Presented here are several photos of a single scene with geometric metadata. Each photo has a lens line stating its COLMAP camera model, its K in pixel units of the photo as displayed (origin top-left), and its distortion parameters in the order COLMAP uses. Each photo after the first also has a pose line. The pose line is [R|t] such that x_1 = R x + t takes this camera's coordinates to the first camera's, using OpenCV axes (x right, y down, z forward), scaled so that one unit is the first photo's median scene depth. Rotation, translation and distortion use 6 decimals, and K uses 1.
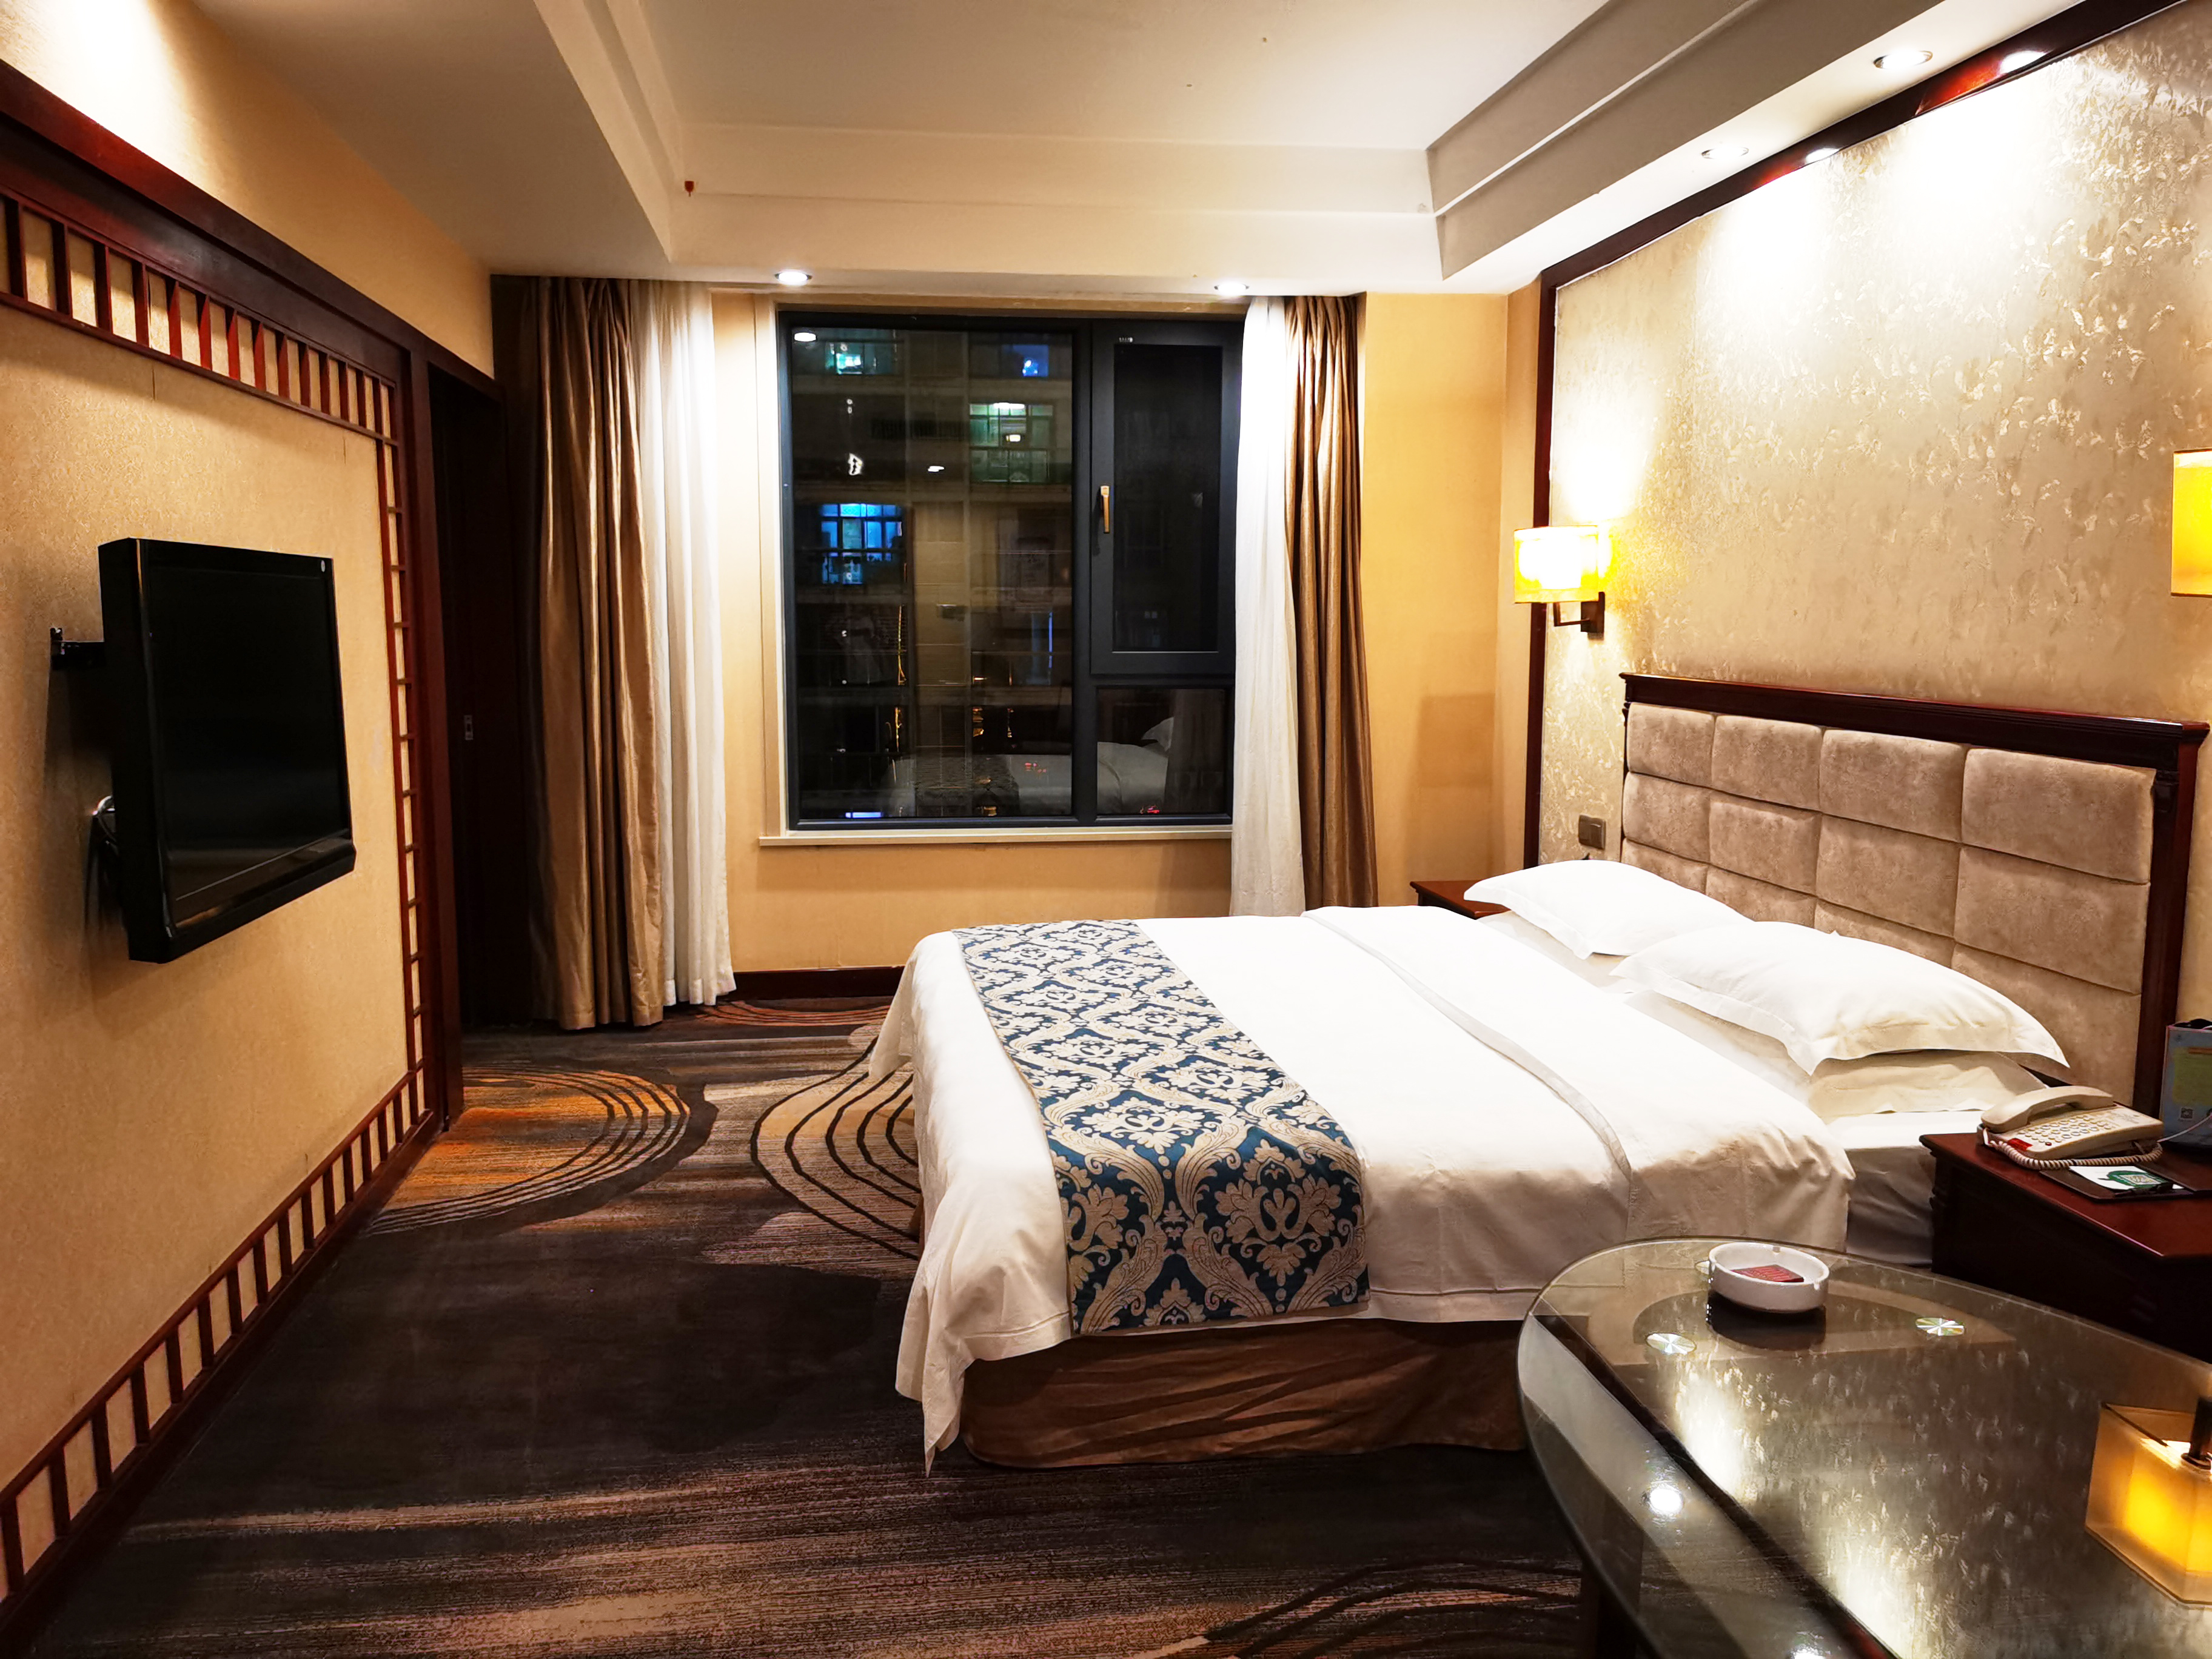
lens RADIAL K [[1722.3, 0, 1106.0], [0, 1722.3, 829.5], [0, 0, 1]] dist [0.040385, -0.064383]
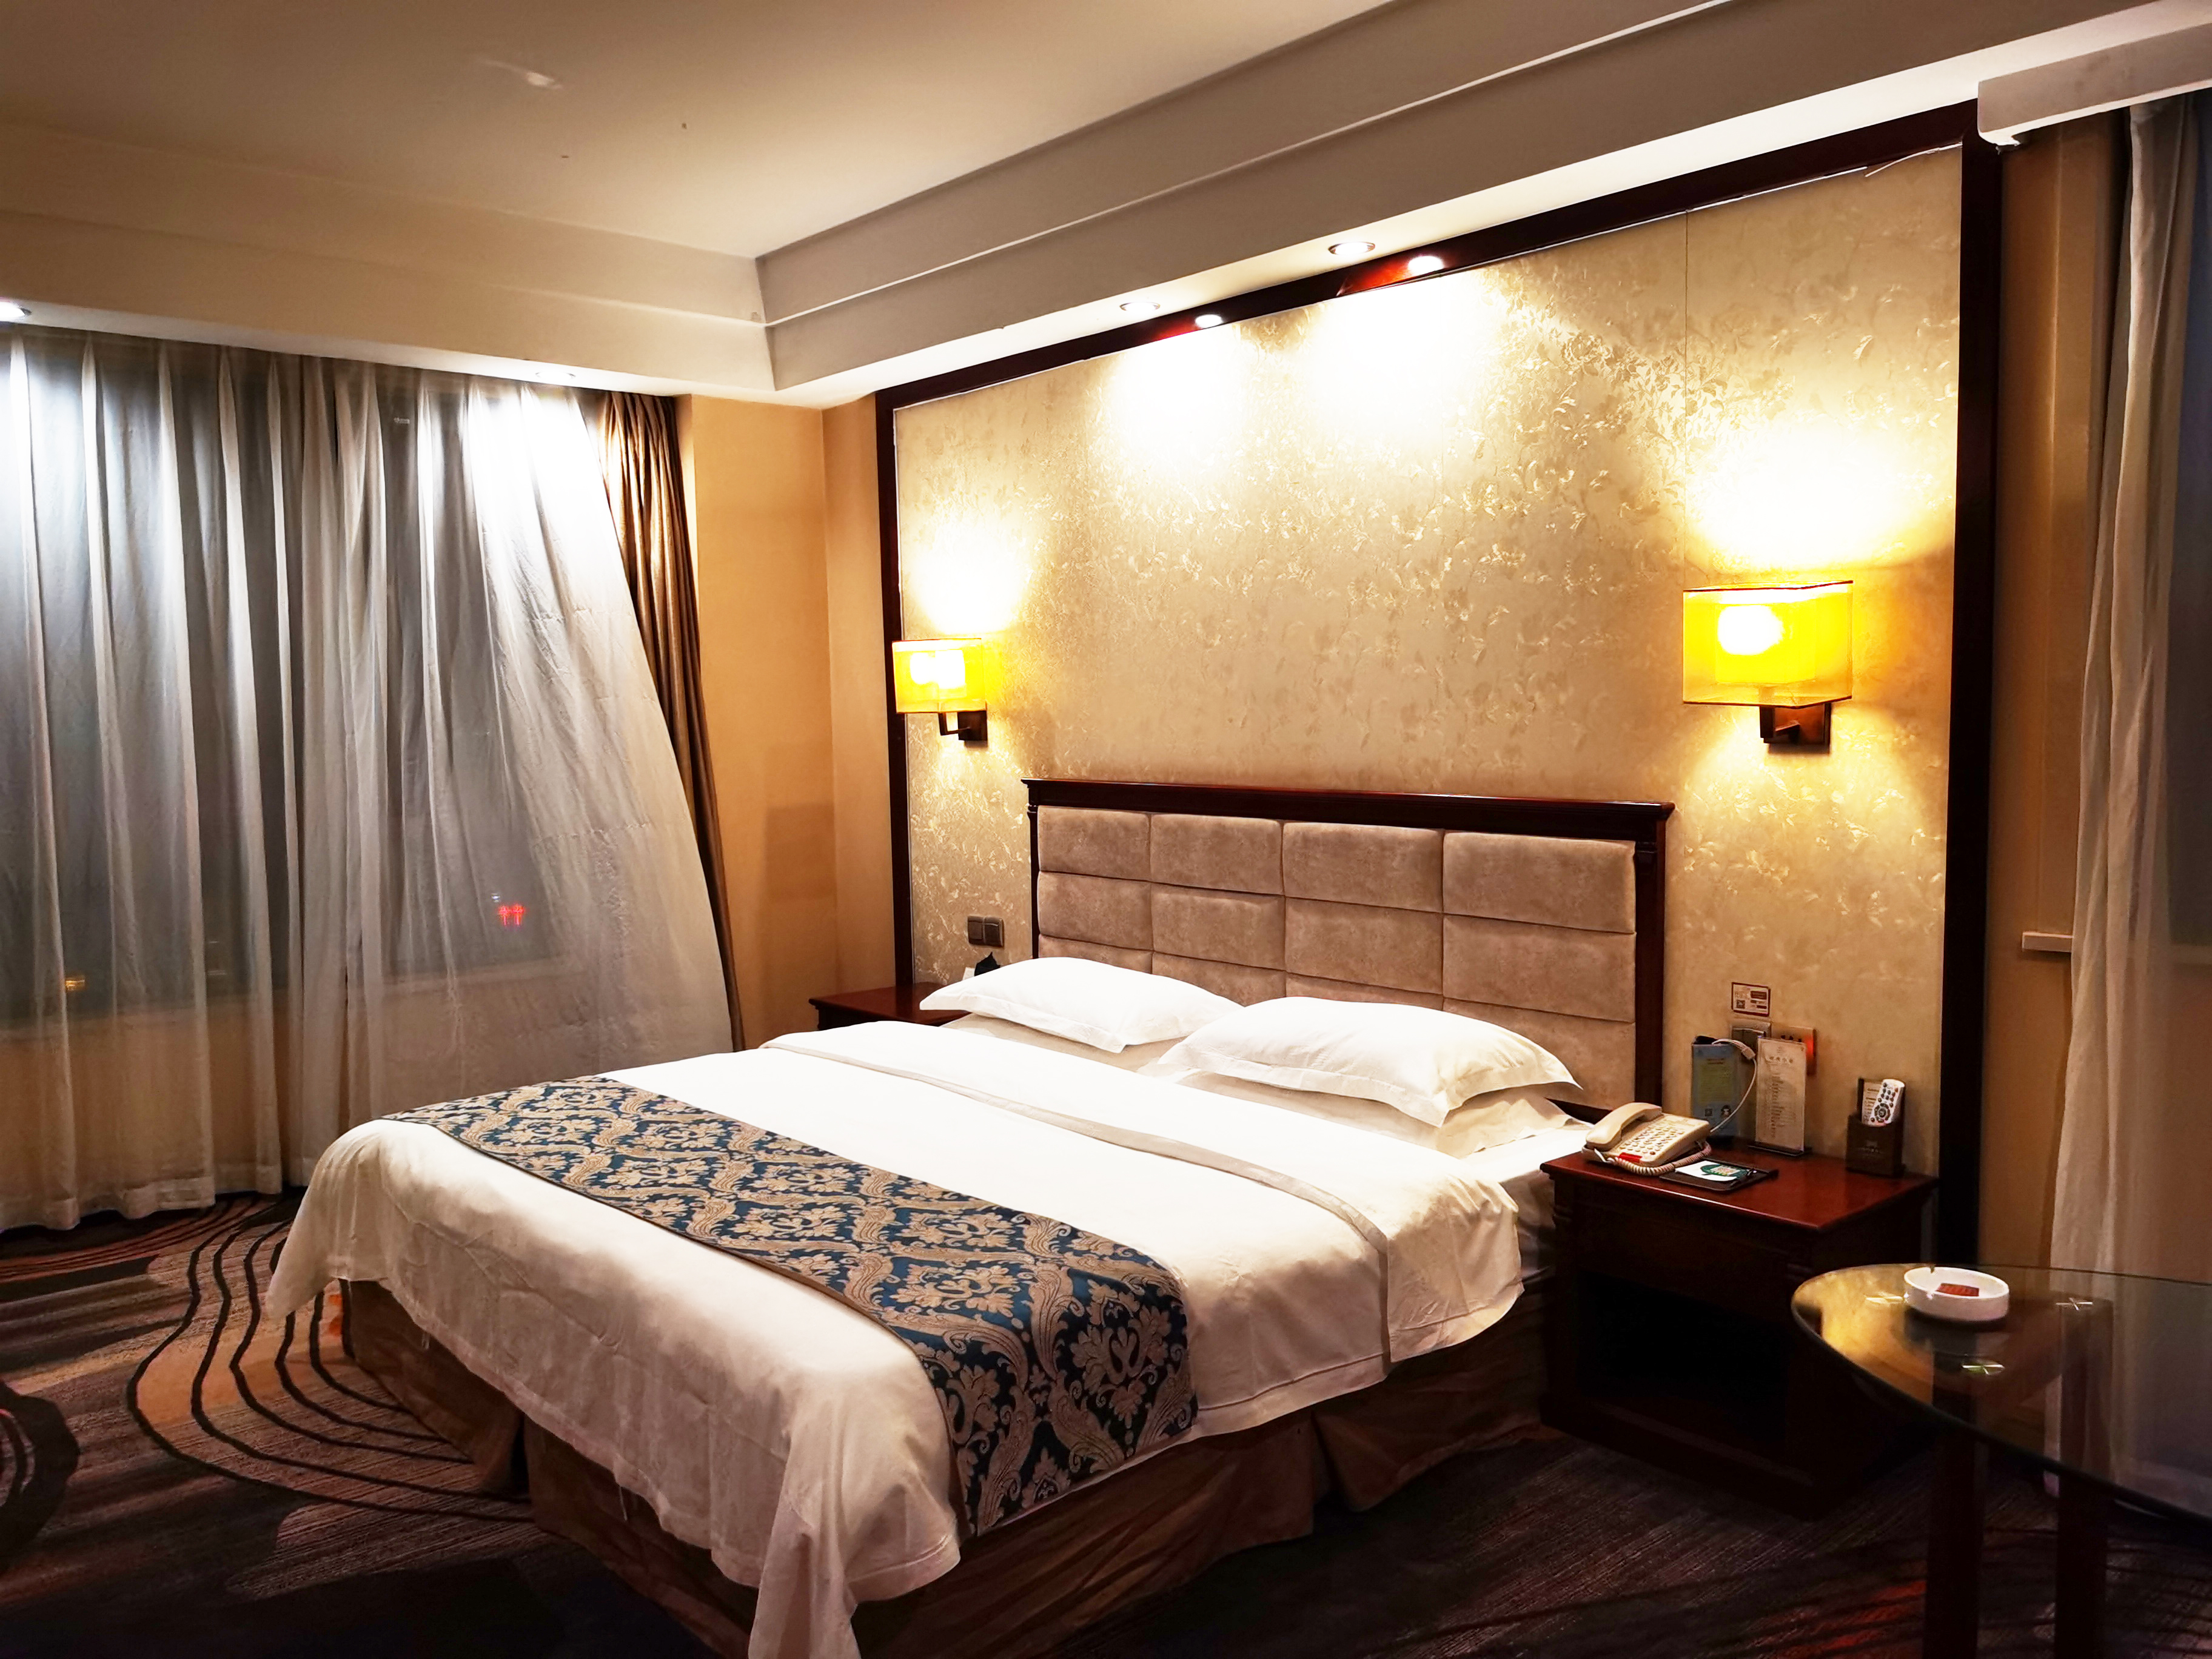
lens RADIAL K [[1722.3, 0, 1106.0], [0, 1722.3, 829.5], [0, 0, 1]] dist [0.040385, -0.064383]
pose [[0.830225, -0.054150, 0.554792, -0.378392], [0.086113, 0.995782, -0.031673, -0.034212], [-0.550737, 0.074070, 0.831386, 0.161567]]
